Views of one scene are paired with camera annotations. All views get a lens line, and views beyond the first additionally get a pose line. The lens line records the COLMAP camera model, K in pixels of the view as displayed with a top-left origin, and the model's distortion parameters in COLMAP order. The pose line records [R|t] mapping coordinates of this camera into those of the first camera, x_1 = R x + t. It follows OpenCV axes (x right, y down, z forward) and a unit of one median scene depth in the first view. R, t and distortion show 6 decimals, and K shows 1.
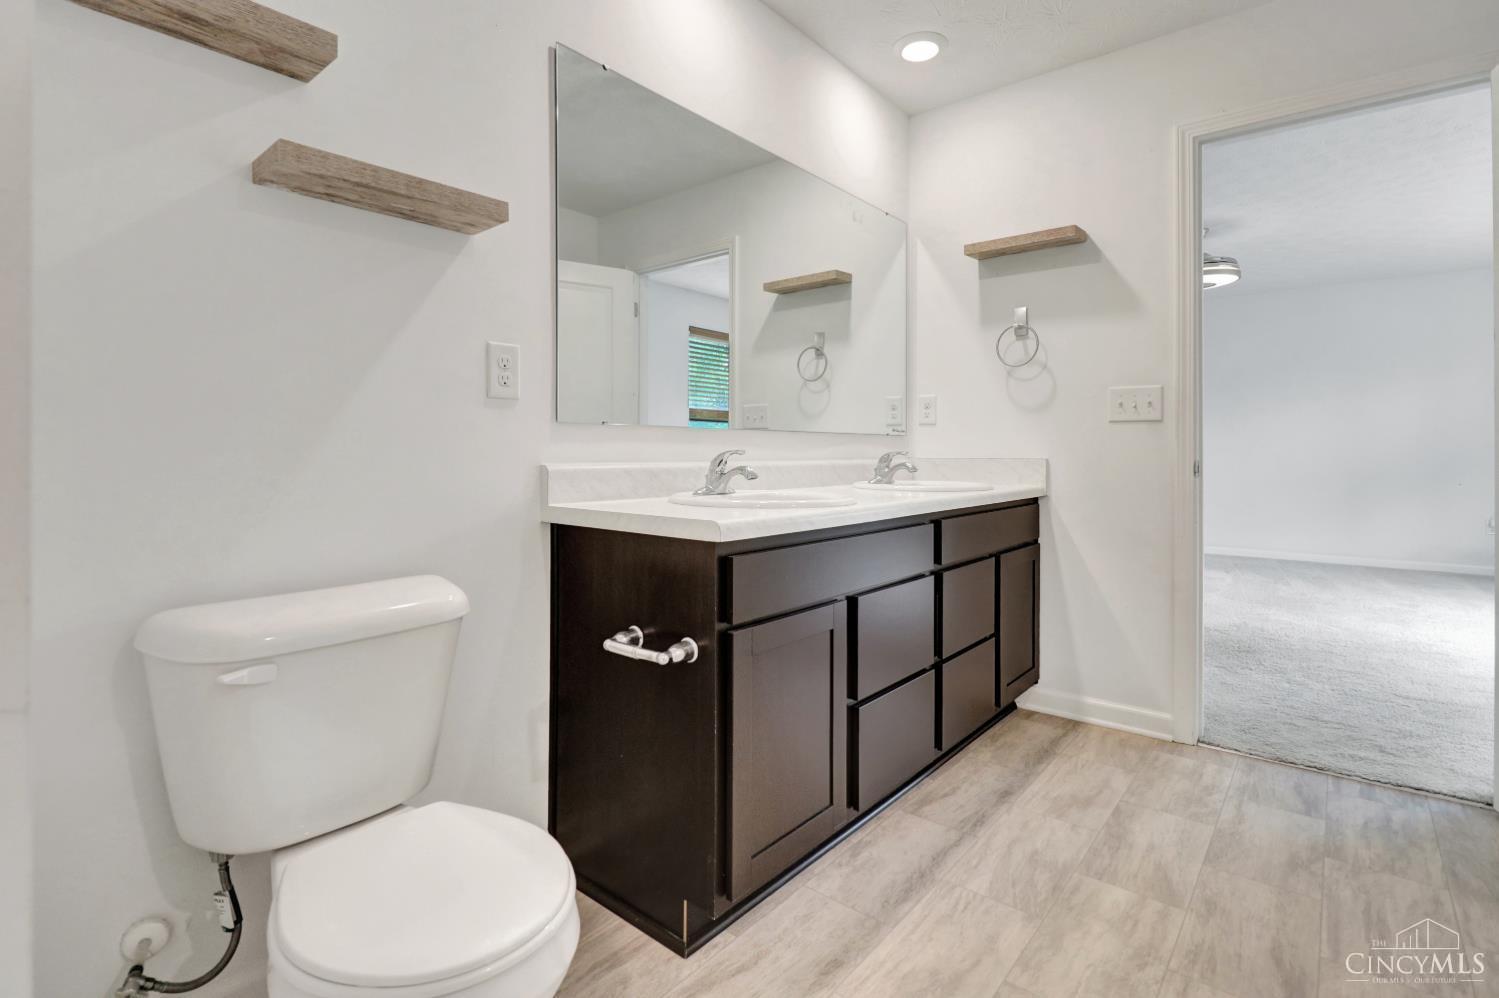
lens RADIAL K [[715.7, 0, 753.9], [0, 715.7, 393.4], [0, 0, 1]] dist [-0.014525, -0.000474]
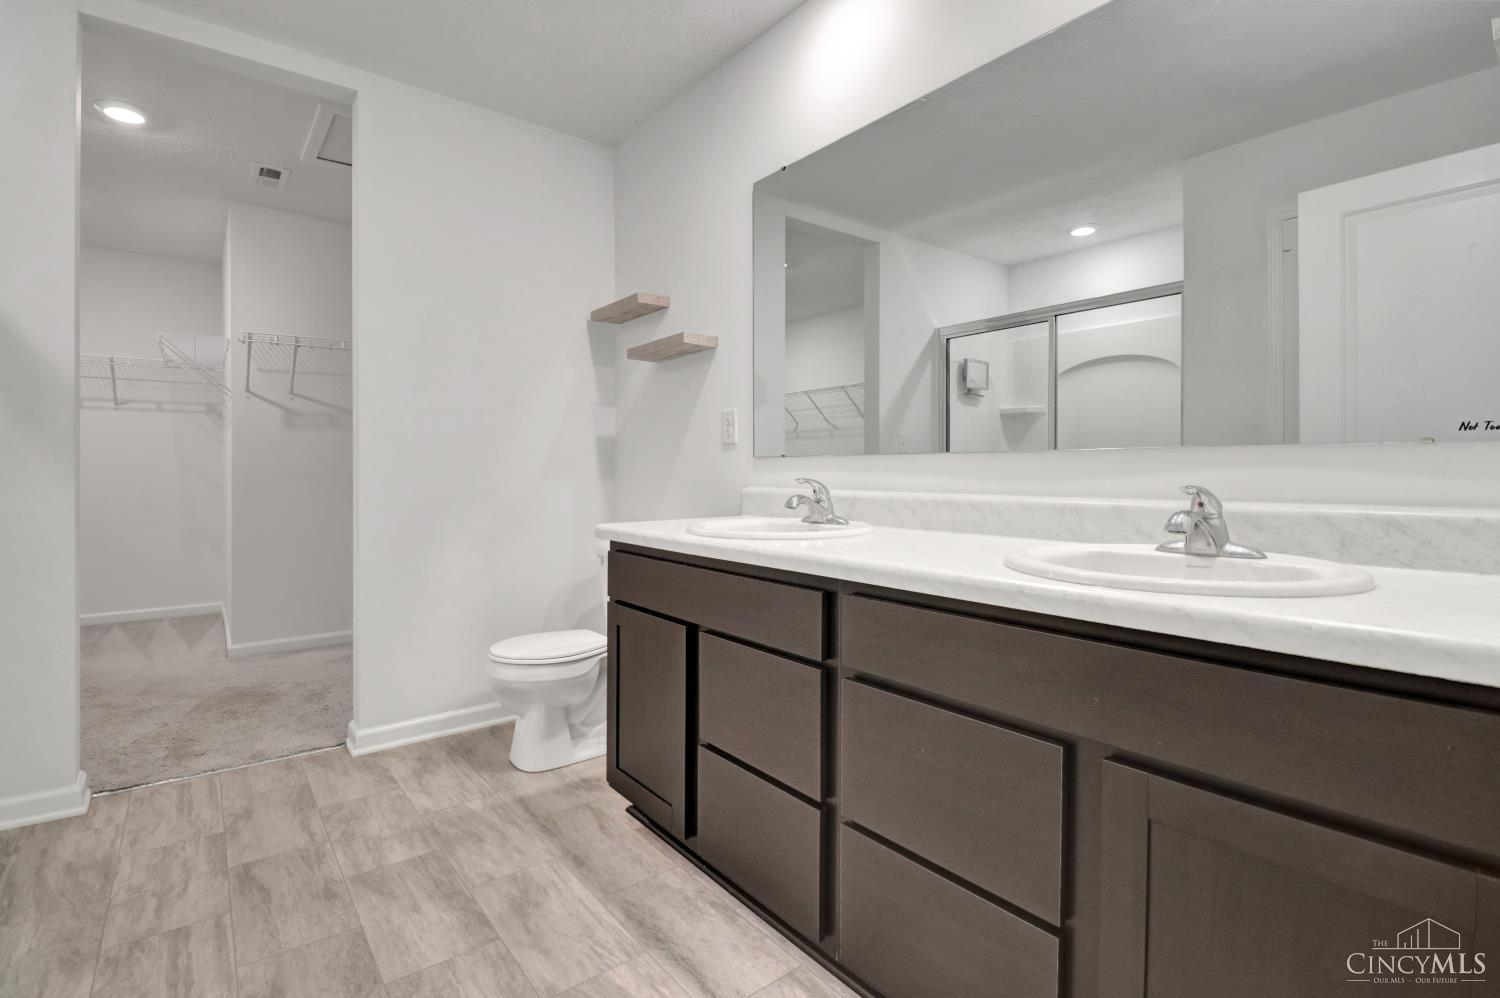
lens RADIAL K [[700.4, 0, 724.1], [0, 700.4, 470.9], [0, 0, 1]] dist [-0.012130, -0.000560]
pose [[-0.231289, -0.015670, -0.972759, 1.458674], [0.069778, 0.997028, -0.032651, 0.145778], [0.970380, -0.075429, -0.229508, 1.765002]]
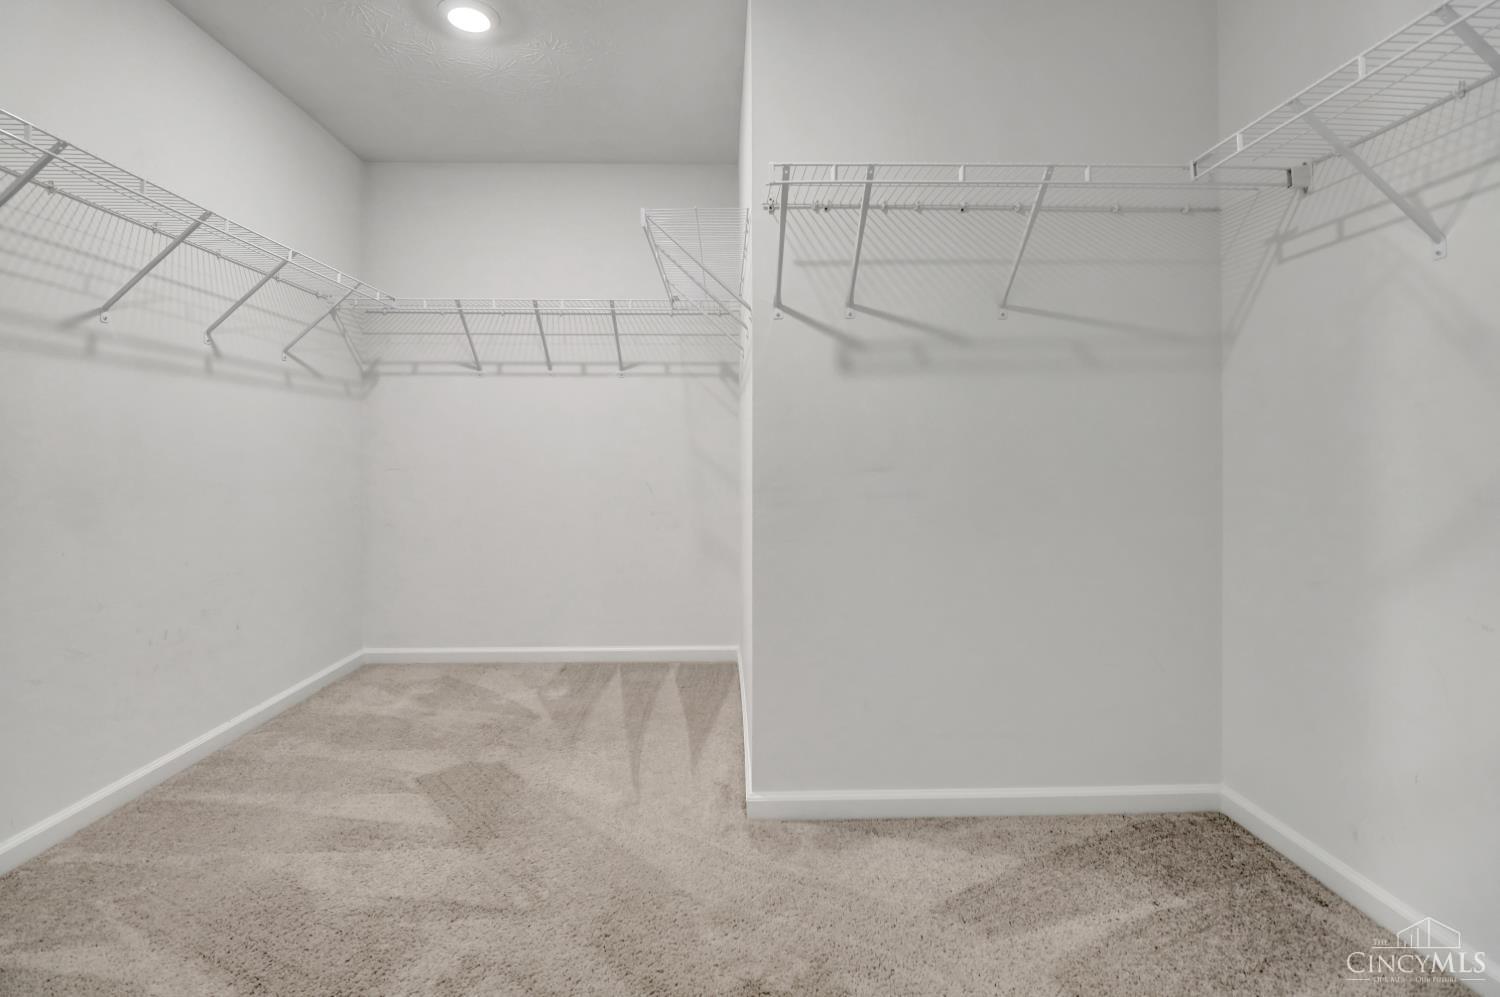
lens RADIAL K [[700.4, 0, 724.1], [0, 700.4, 470.4], [0, 0, 1]] dist [-0.012130, -0.000560]
pose [[-0.769914, -0.003261, -0.638140, 0.626792], [0.037133, 0.998064, -0.049901, 0.059852], [0.637067, -0.062115, -0.768302, 0.805550]]
